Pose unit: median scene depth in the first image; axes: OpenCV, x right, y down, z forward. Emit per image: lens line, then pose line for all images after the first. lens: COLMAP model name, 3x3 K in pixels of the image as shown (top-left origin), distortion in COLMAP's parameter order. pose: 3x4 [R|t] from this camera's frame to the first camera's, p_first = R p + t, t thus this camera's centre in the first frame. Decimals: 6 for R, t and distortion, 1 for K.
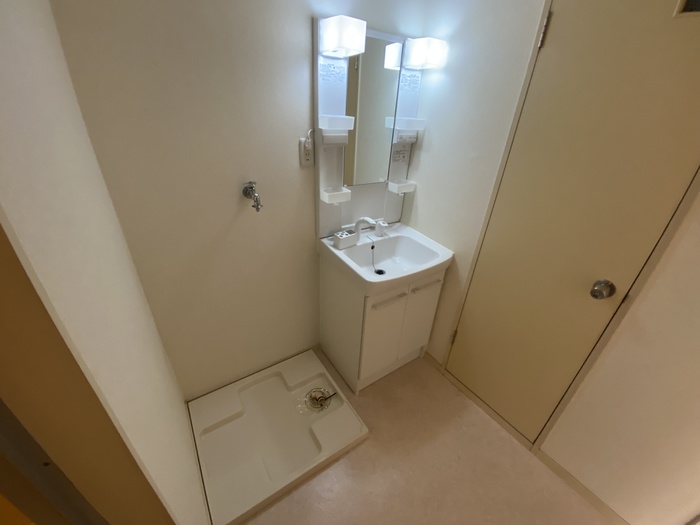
lens RADIAL K [[284.1, 0, 350.0], [0, 284.1, 262.6], [0, 0, 1]] dist [-0.003281, -0.006218]
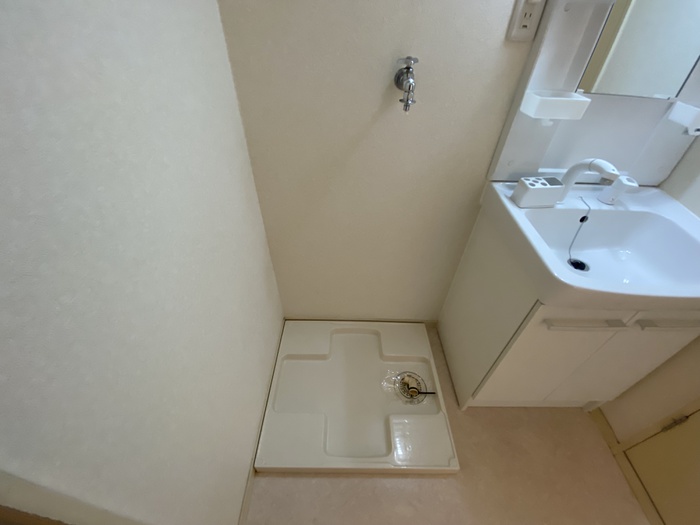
lens RADIAL K [[284.1, 0, 350.7], [0, 284.1, 262.2], [0, 0, 1]] dist [-0.003281, -0.006218]
pose [[0.833194, 0.346033, -0.431335, -0.033489], [-0.257409, 0.933053, 0.251302, 0.003232], [0.489417, -0.098354, 0.866486, 0.291377]]
